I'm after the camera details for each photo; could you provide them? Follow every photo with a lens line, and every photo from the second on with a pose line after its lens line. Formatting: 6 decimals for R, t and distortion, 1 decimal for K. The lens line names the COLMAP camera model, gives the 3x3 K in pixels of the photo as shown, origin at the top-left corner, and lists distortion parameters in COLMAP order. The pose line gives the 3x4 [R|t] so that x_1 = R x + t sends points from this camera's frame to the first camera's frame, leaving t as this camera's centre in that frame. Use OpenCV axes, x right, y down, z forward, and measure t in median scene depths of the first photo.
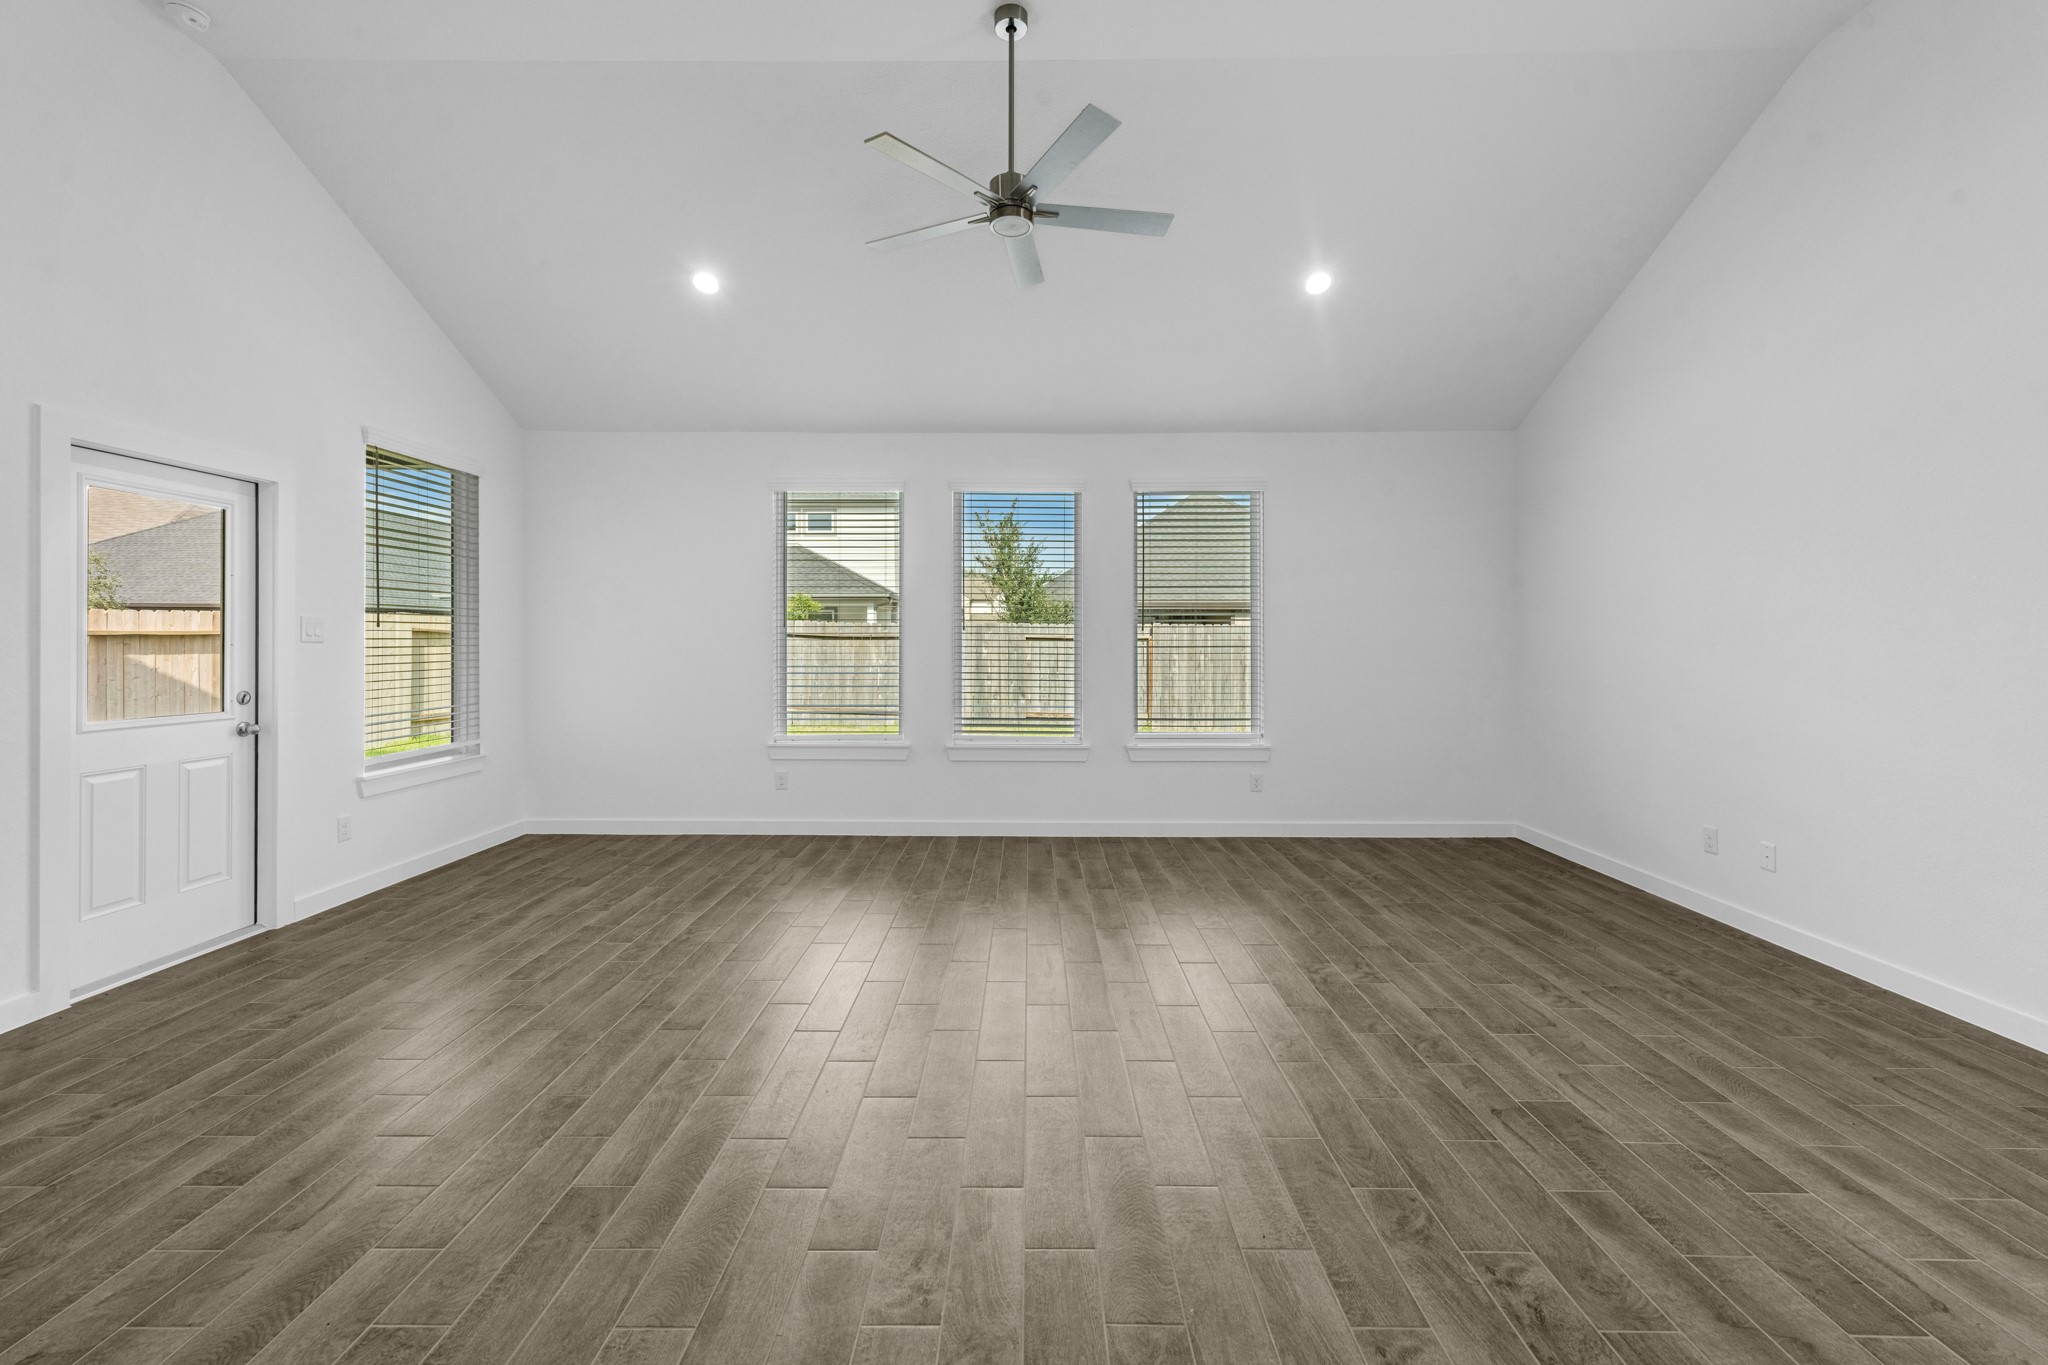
lens RADIAL K [[837.8, 0, 1039.4], [0, 837.8, 629.2], [0, 0, 1]] dist [0.003020, 0.000629]
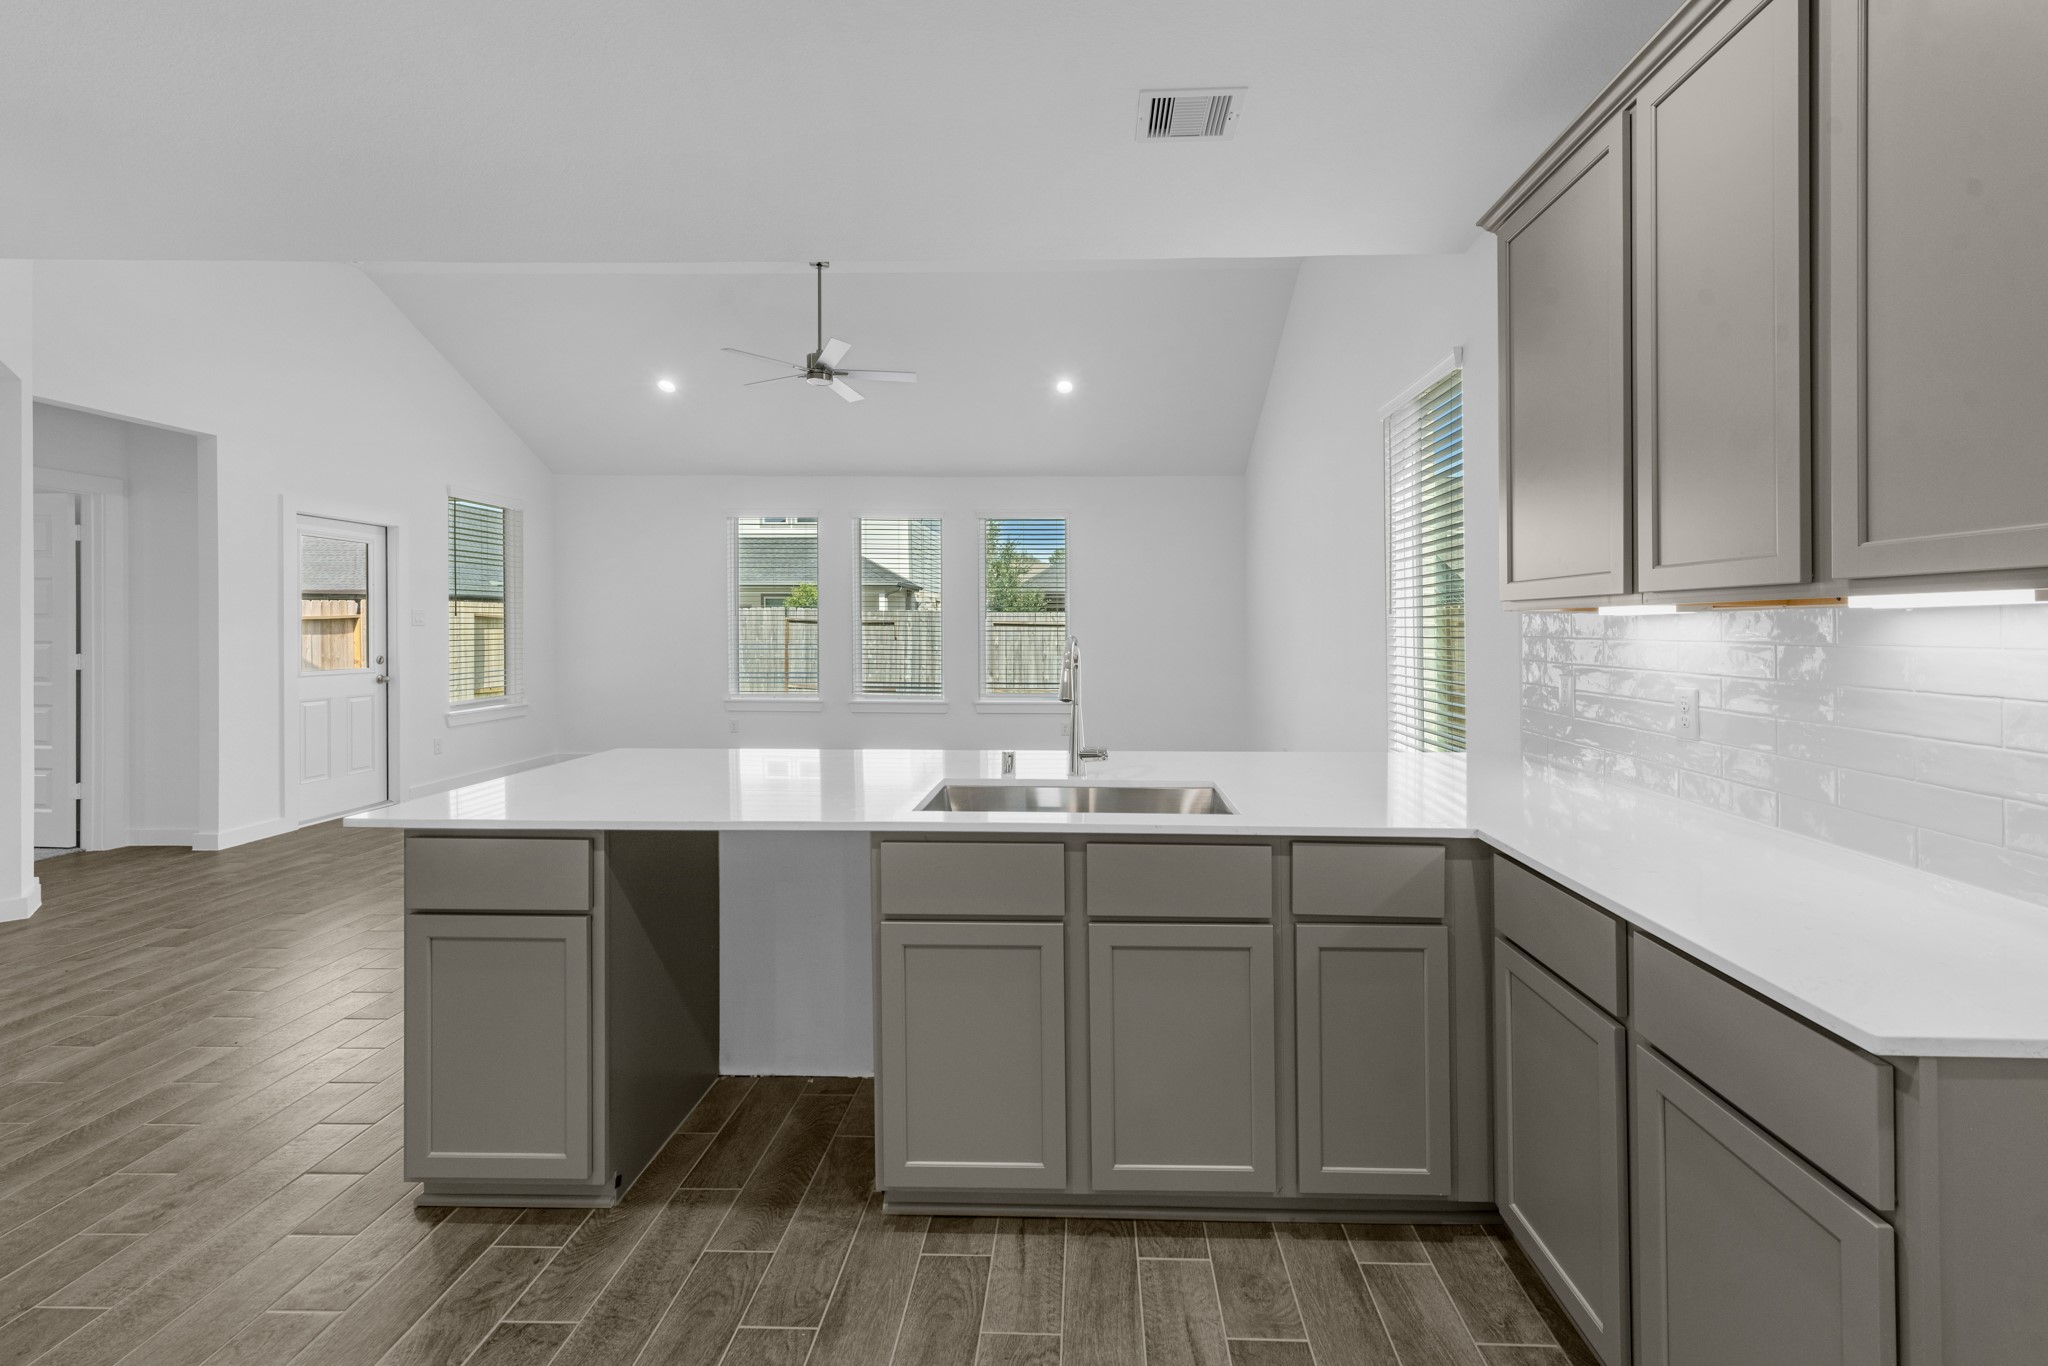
lens RADIAL K [[837.8, 0, 1035.5], [0, 837.8, 631.3], [0, 0, 1]] dist [0.003020, 0.000629]
pose [[0.998730, 0.003644, -0.050243, 0.399983], [-0.002695, 0.999817, 0.018948, -0.007454], [0.050303, -0.018788, 0.998557, -0.556525]]
